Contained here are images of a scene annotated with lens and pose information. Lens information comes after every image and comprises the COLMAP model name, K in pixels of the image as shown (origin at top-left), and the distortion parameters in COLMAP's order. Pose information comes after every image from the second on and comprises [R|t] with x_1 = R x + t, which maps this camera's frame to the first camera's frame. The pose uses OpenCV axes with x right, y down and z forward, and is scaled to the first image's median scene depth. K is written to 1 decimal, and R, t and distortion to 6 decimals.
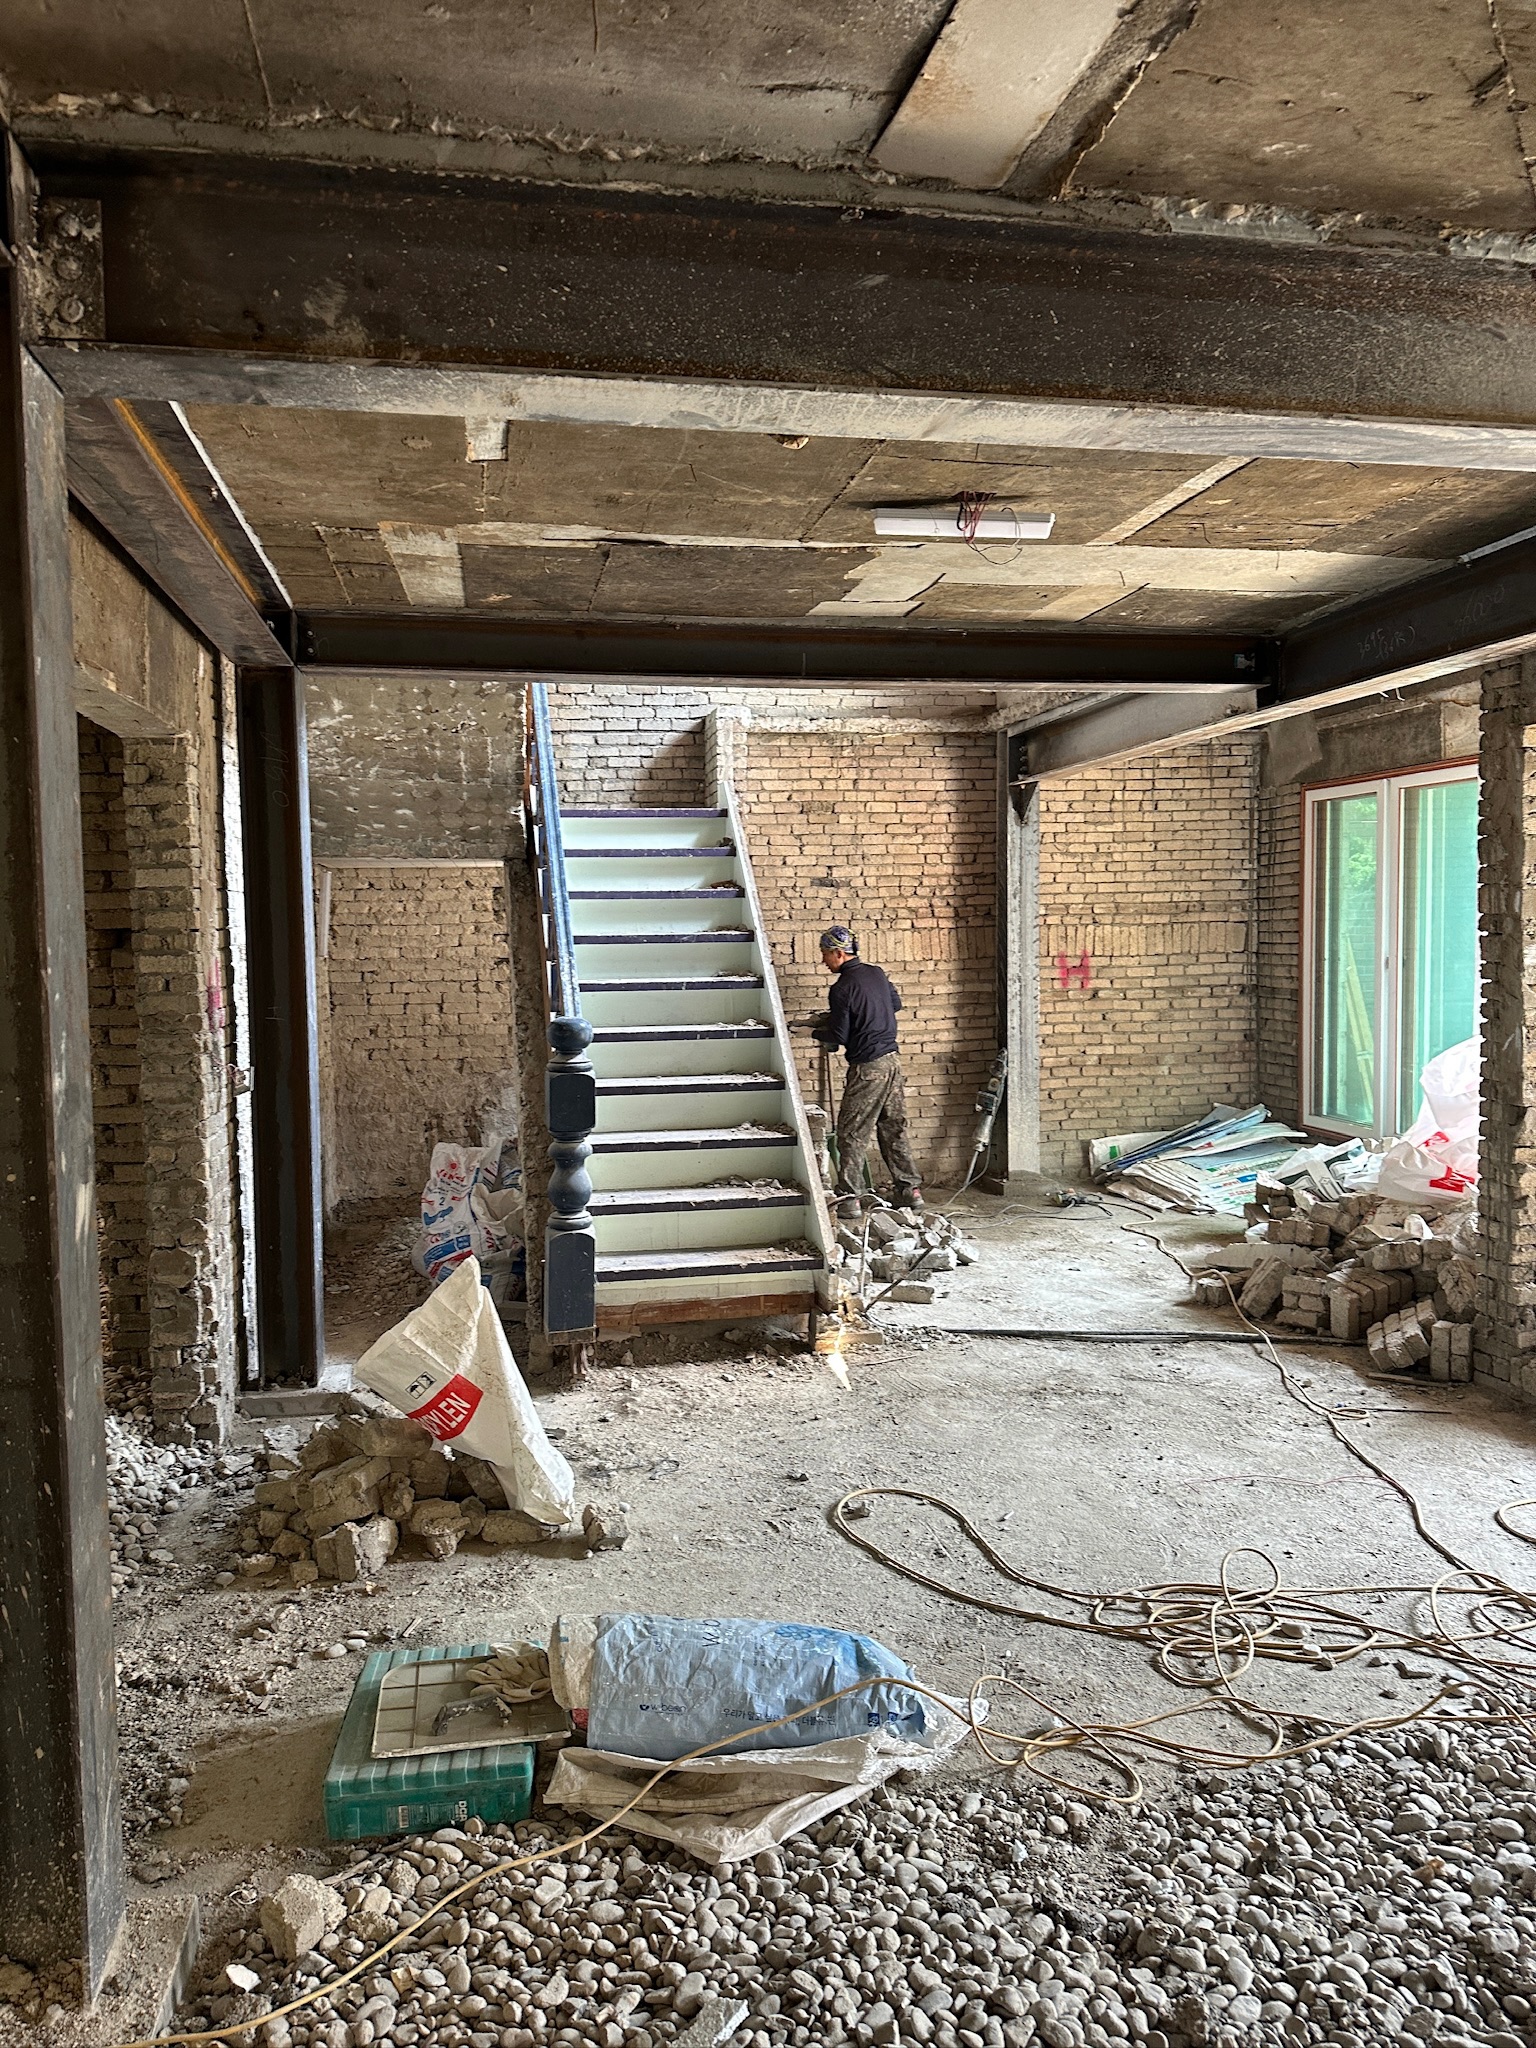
lens RADIAL K [[1410.2, 0, 769.2], [0, 1410.2, 1020.6], [0, 0, 1]] dist [0.091530, -0.062483]
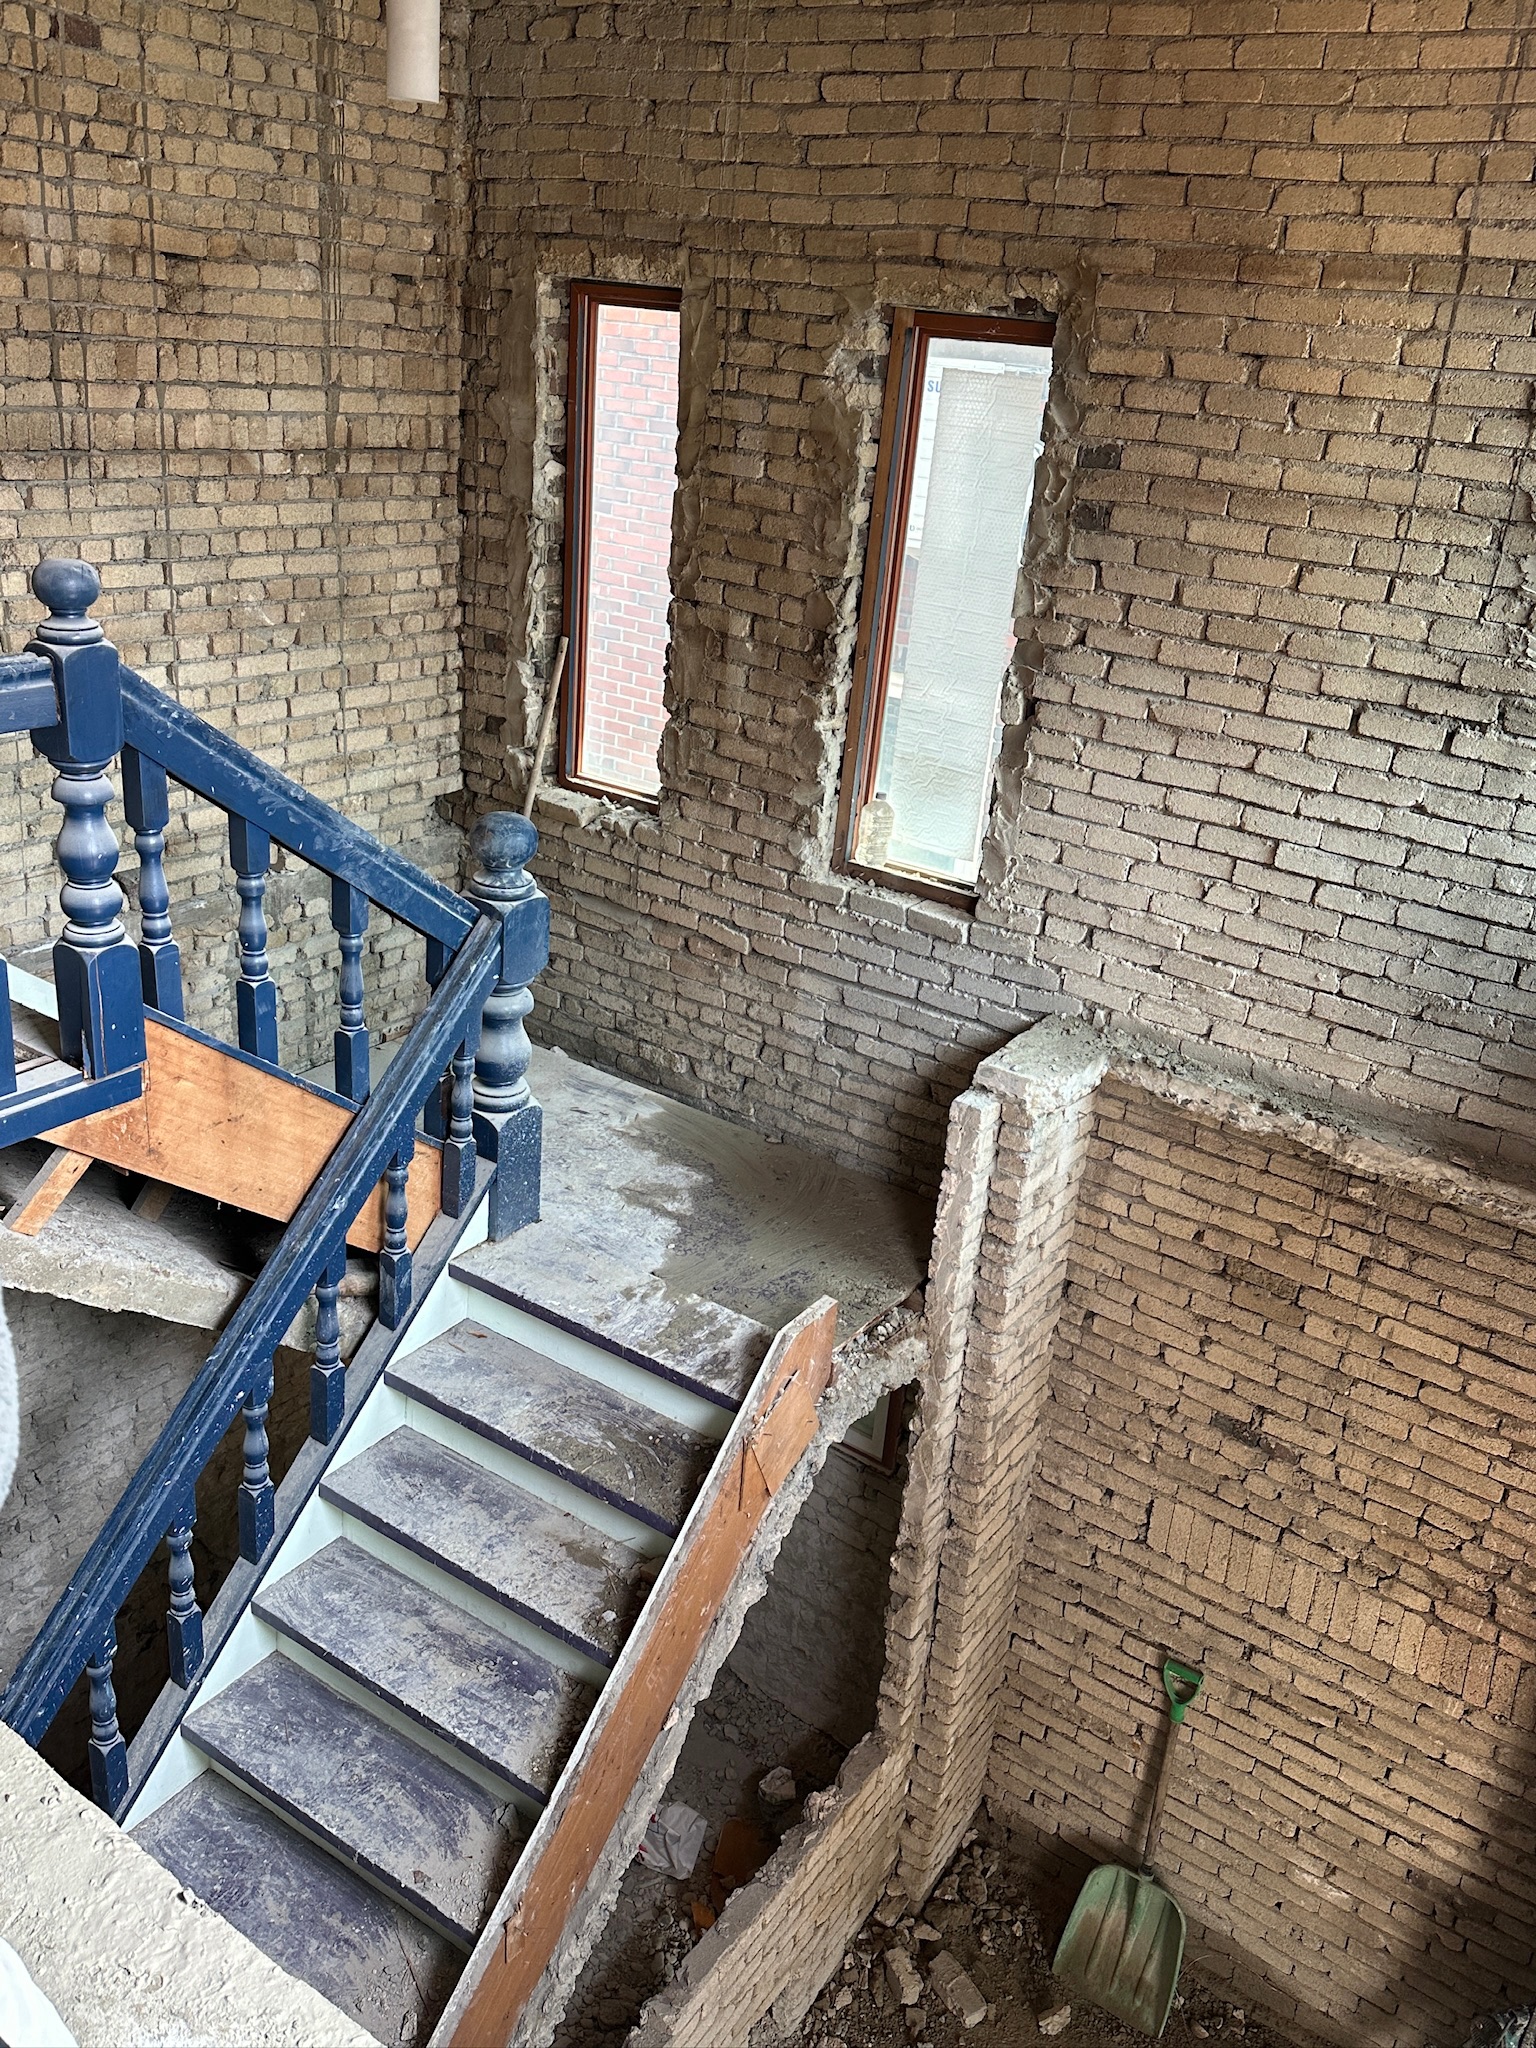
lens RADIAL K [[1684.9, 0, 767.4], [0, 1684.9, 1019.1], [0, 0, 1]] dist [0.079042, -0.109398]
pose [[0.700181, 0.344268, -0.625481, 0.217923], [-0.144515, 0.926270, 0.348051, -0.372363], [0.699187, -0.153307, 0.698309, 0.545354]]
